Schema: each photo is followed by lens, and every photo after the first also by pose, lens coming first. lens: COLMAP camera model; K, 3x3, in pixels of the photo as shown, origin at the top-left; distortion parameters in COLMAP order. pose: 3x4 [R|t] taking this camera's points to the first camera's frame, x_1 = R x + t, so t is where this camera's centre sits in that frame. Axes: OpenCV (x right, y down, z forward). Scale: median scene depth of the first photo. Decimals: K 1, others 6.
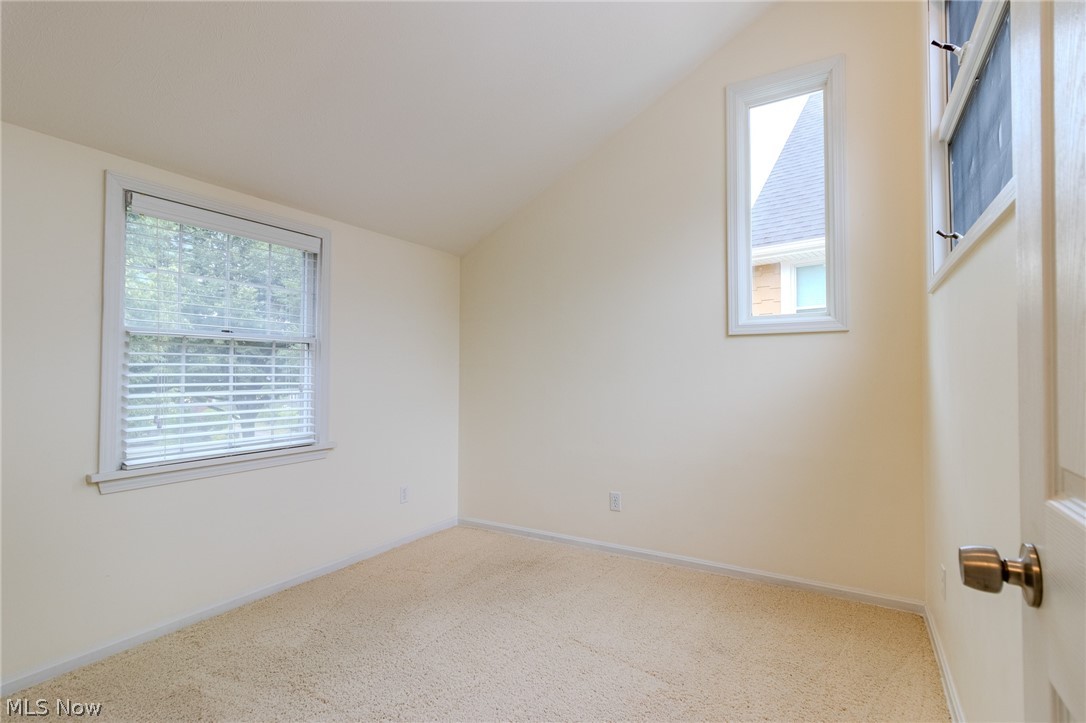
lens RADIAL K [[520.2, 0, 540.7], [0, 520.2, 364.6], [0, 0, 1]] dist [0.000287, 0.001436]
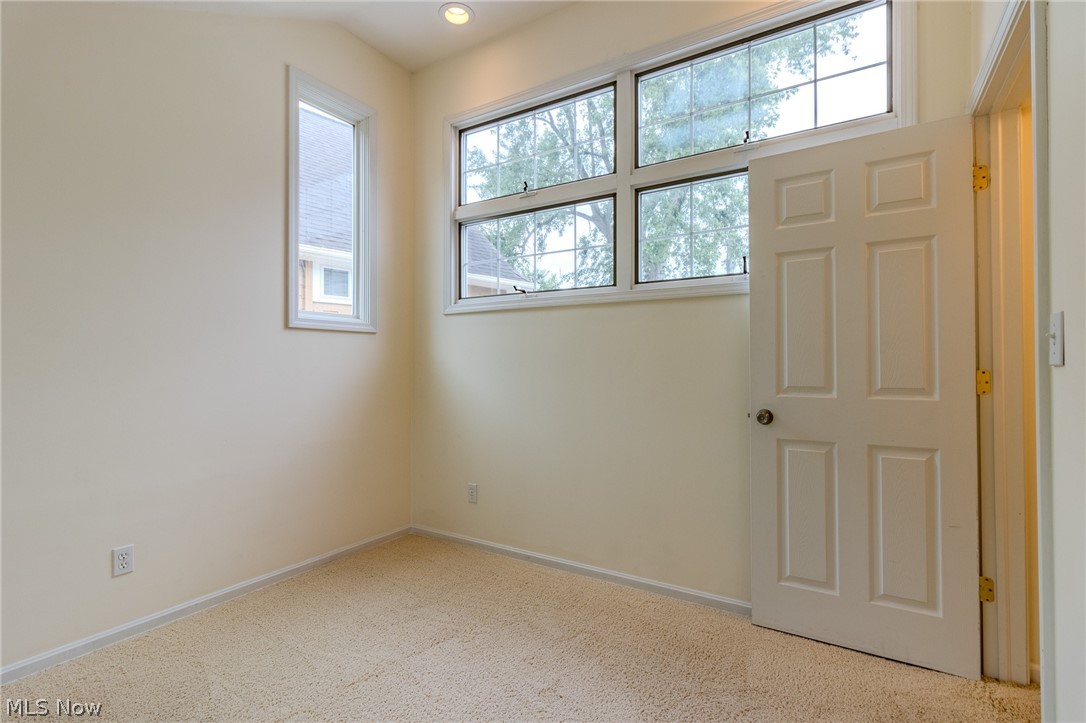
lens RADIAL K [[520.2, 0, 540.7], [0, 520.2, 364.6], [0, 0, 1]] dist [0.000287, 0.001436]
pose [[-0.002447, 0.003127, 0.999992, -0.622256], [-0.016819, 0.999854, -0.003167, 0.007543], [-0.999856, -0.016826, -0.002394, 0.563043]]
